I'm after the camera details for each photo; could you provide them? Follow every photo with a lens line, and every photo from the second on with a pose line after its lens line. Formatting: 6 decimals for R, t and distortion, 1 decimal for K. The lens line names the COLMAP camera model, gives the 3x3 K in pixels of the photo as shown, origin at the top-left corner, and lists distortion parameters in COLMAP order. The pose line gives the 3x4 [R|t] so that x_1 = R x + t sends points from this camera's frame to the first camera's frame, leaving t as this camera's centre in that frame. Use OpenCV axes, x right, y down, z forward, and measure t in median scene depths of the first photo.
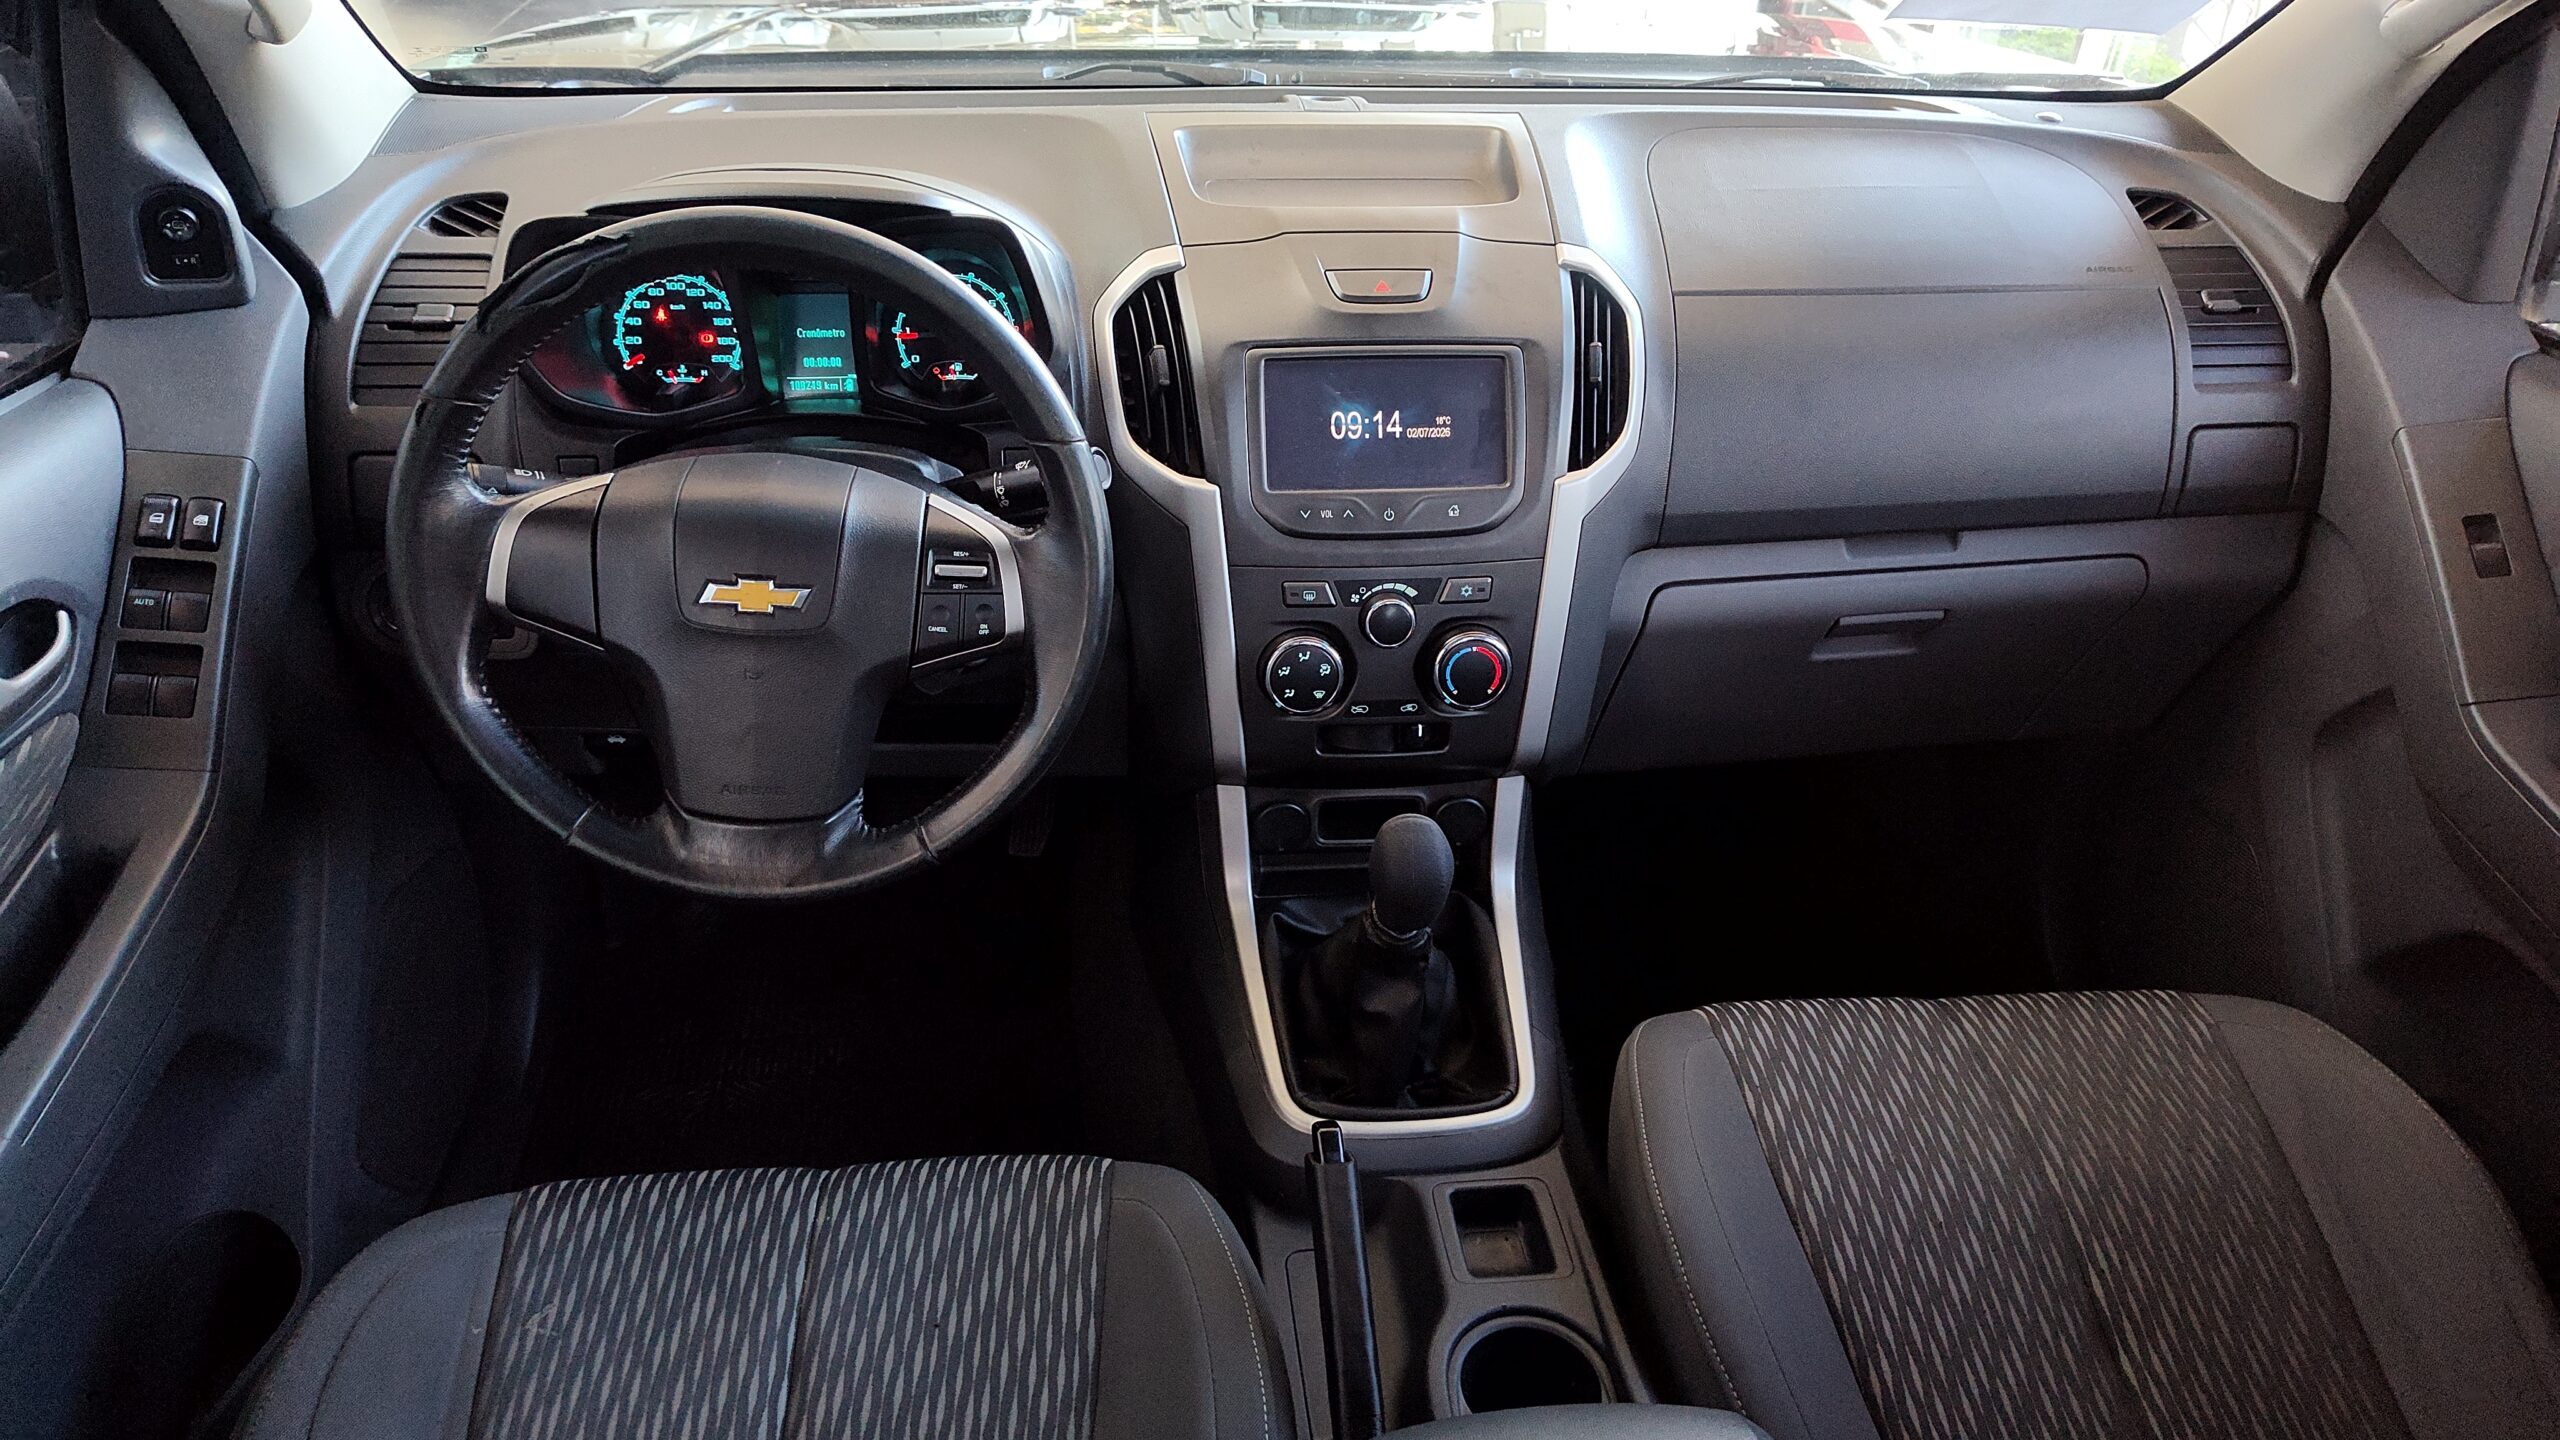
lens RADIAL K [[1807.4, 0, 1278.9], [0, 1807.4, 717.5], [0, 0, 1]] dist [0.031594, -0.038789]
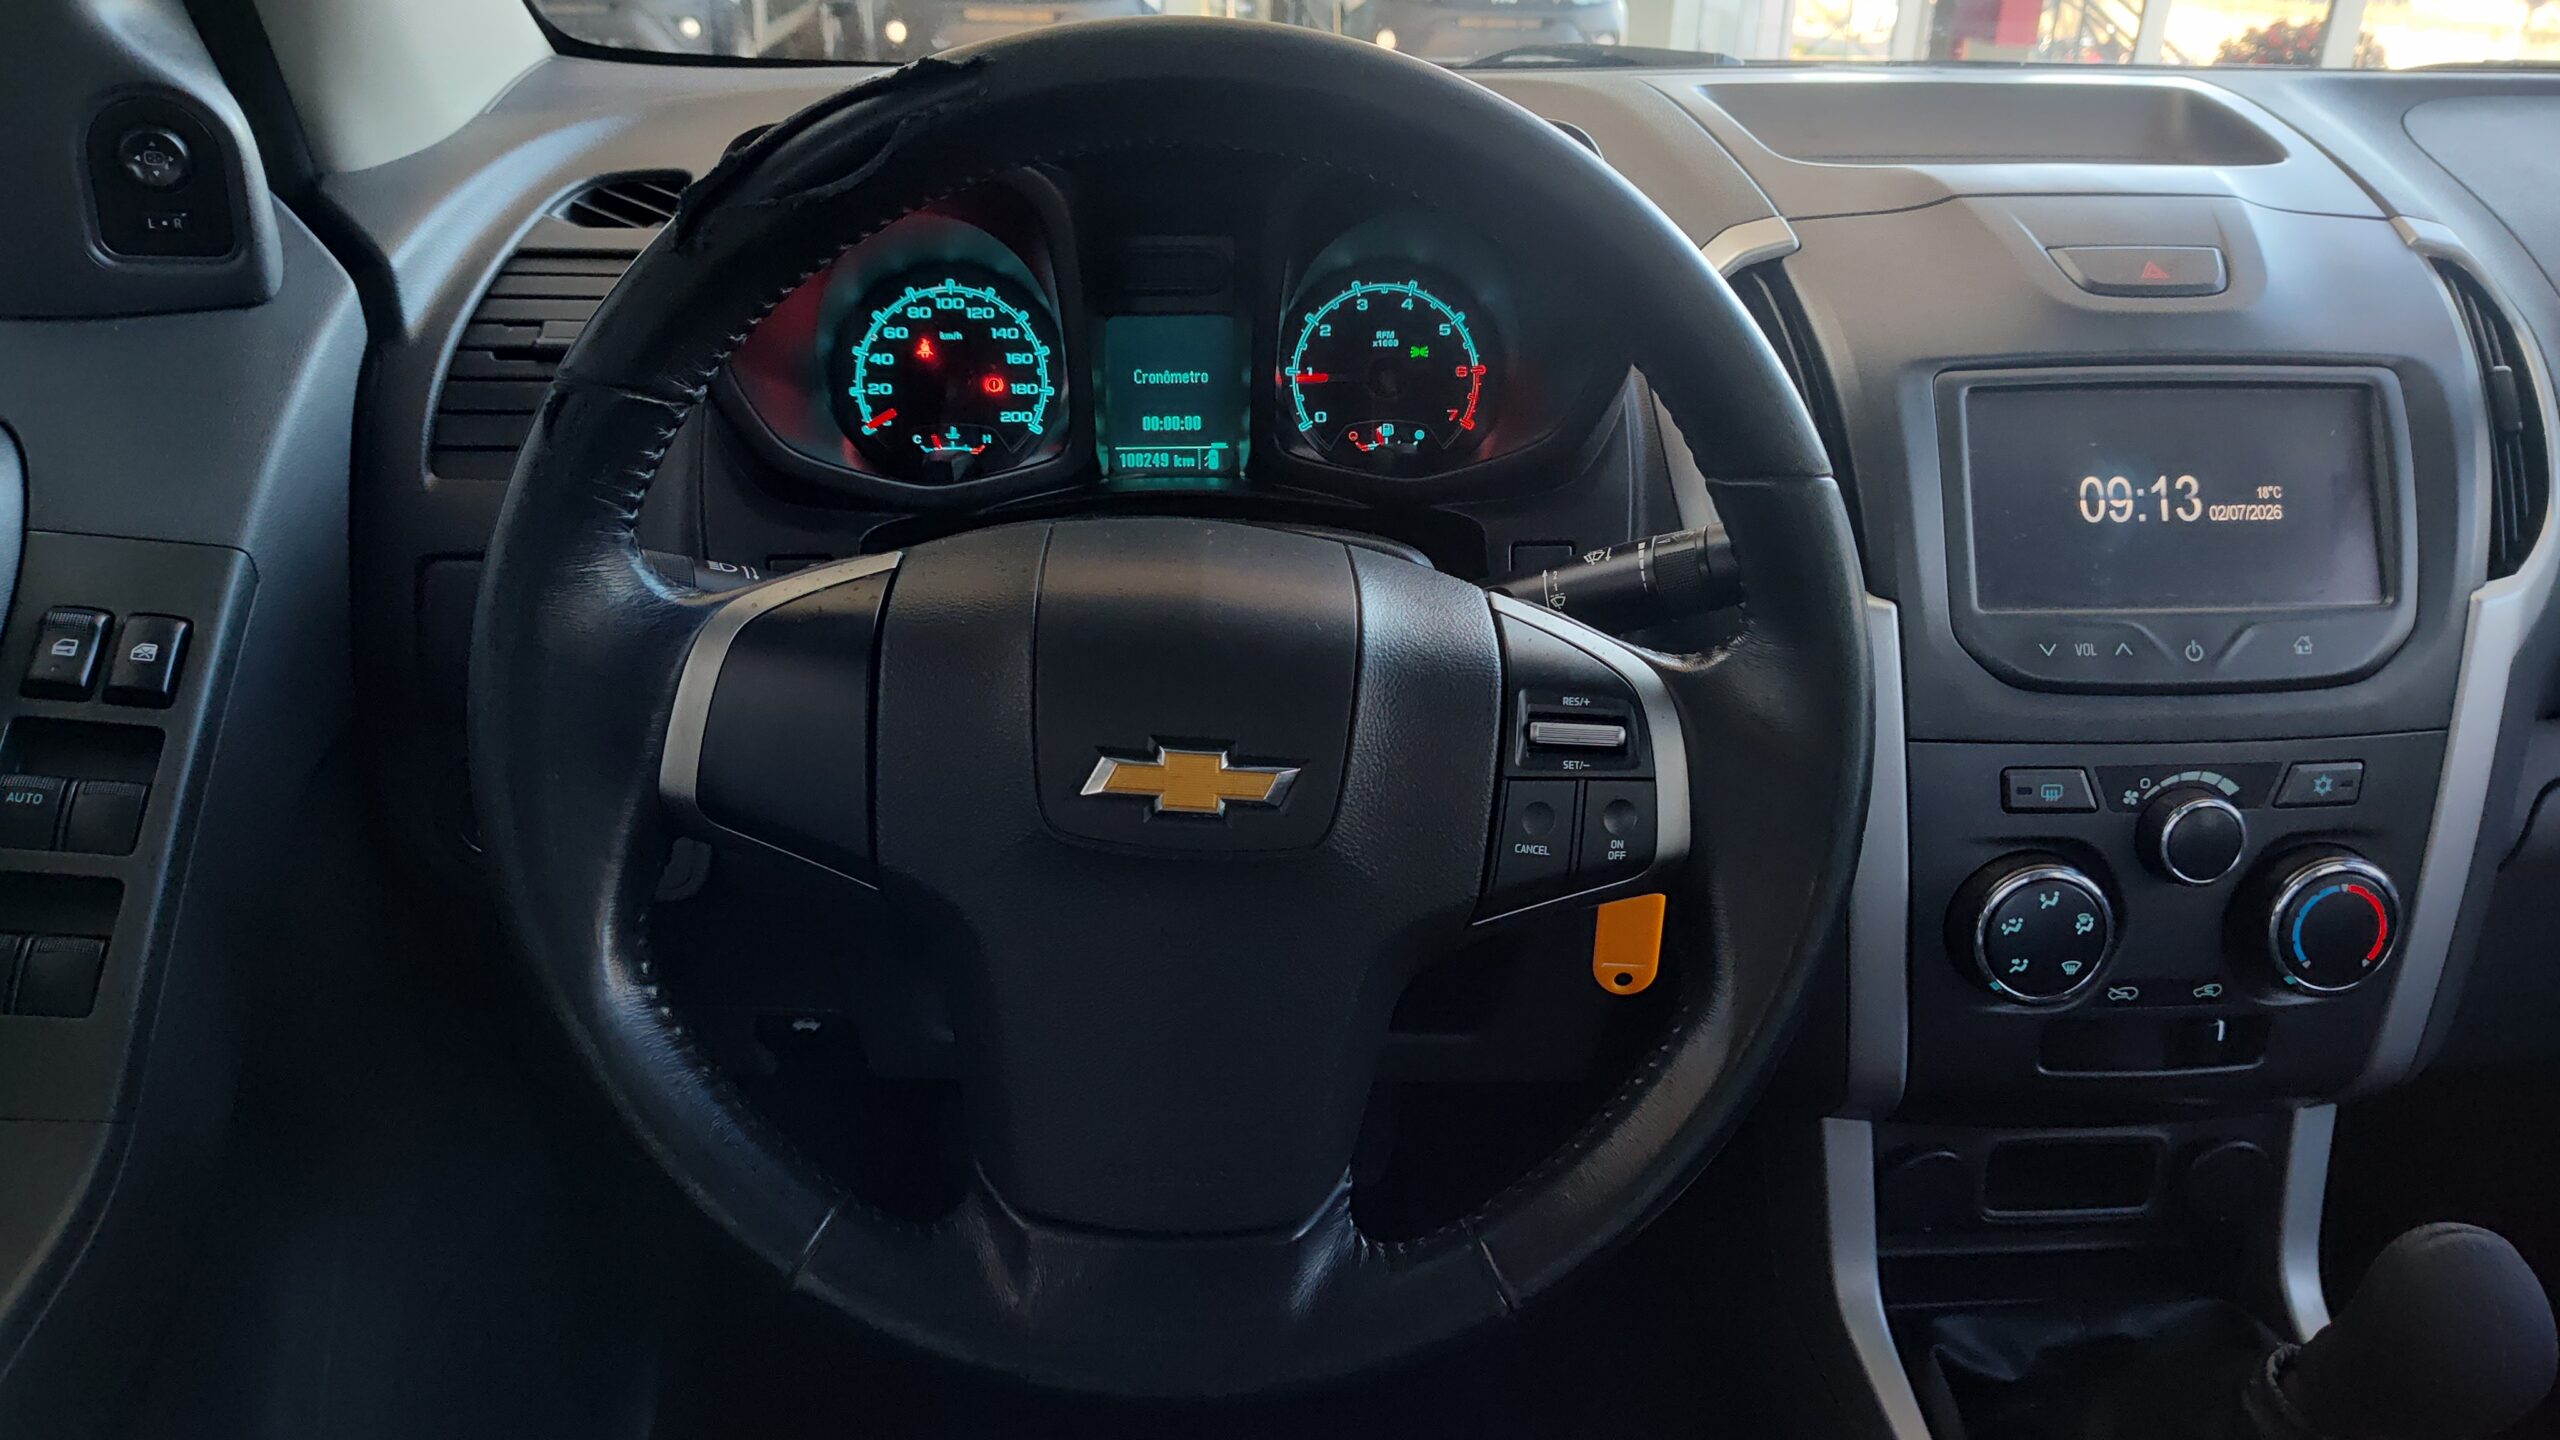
lens RADIAL K [[1807.4, 0, 1283.5], [0, 1807.4, 703.3], [0, 0, 1]] dist [0.031594, -0.038789]
pose [[0.999383, -0.000985, -0.035109, -0.203724], [-0.003653, 0.991271, -0.131789, -0.019046], [0.034933, 0.131836, 0.990656, 0.419113]]
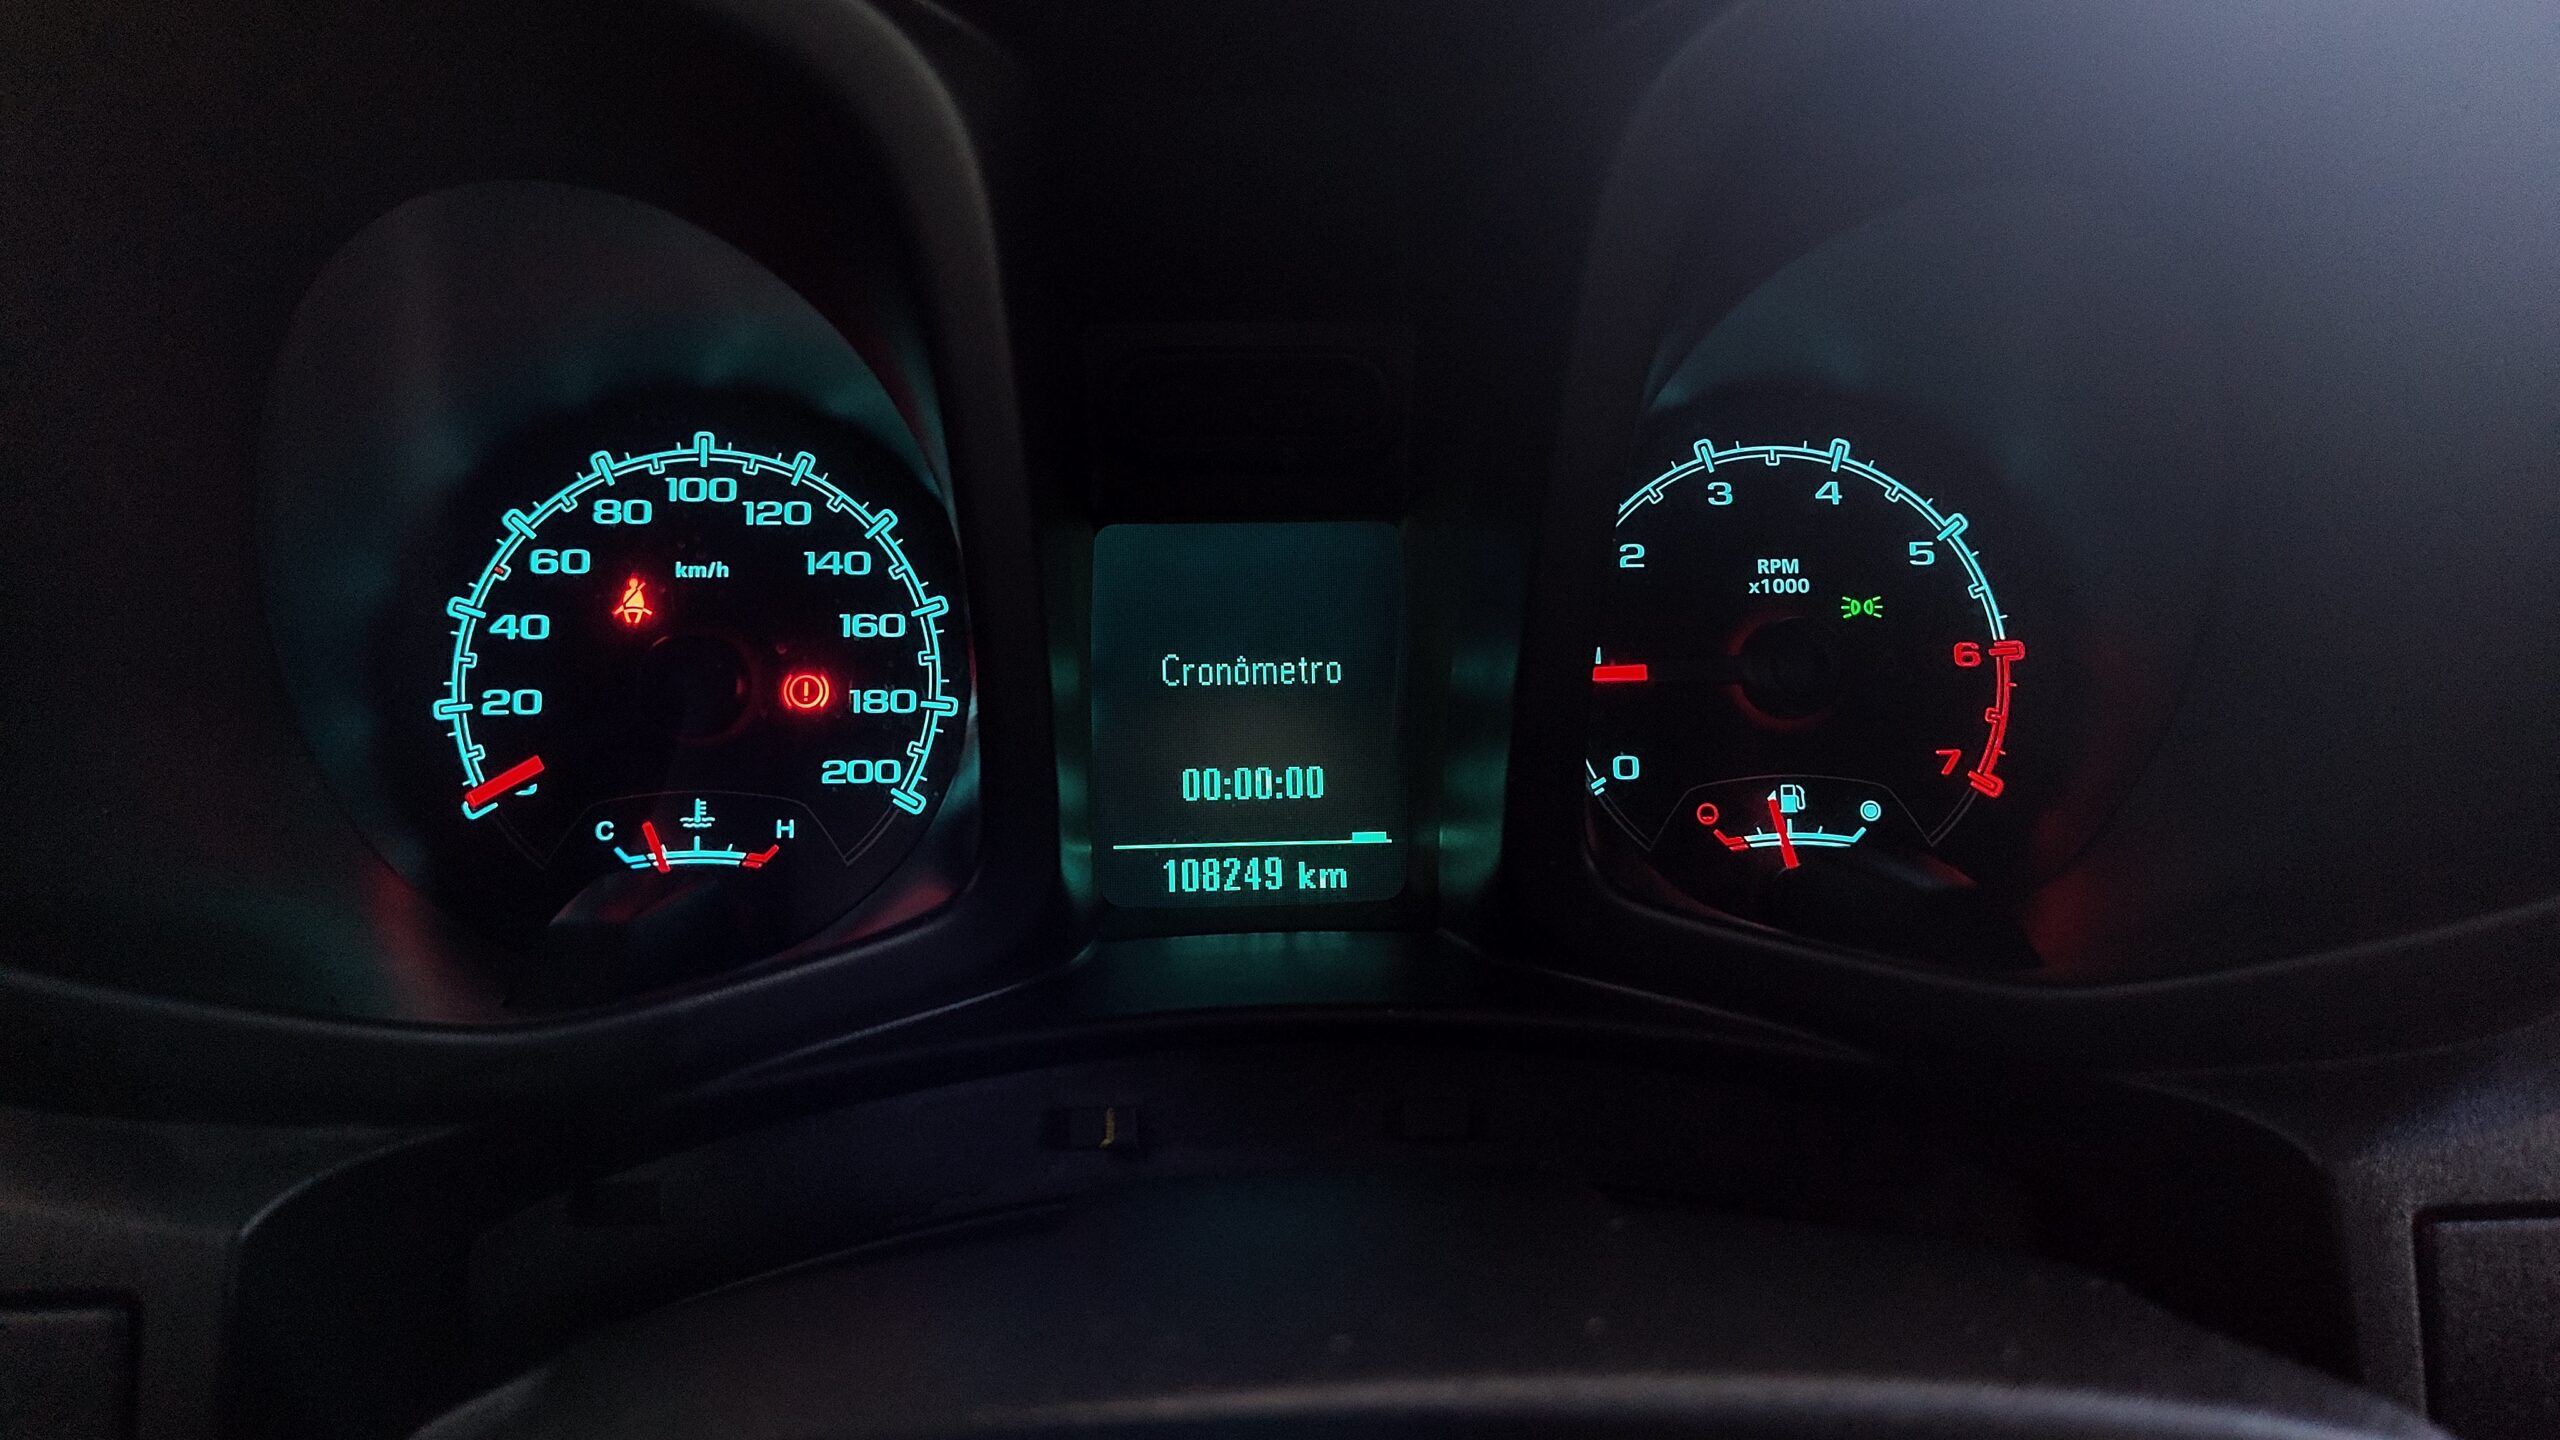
lens RADIAL K [[1807.4, 0, 1276.0], [0, 1807.4, 709.4], [0, 0, 1]] dist [0.031594, -0.038789]
pose [[0.999427, -0.005868, -0.033321, -0.255717], [-0.002838, 0.966835, -0.255387, -0.151058], [0.033715, 0.255335, 0.966265, 0.802900]]
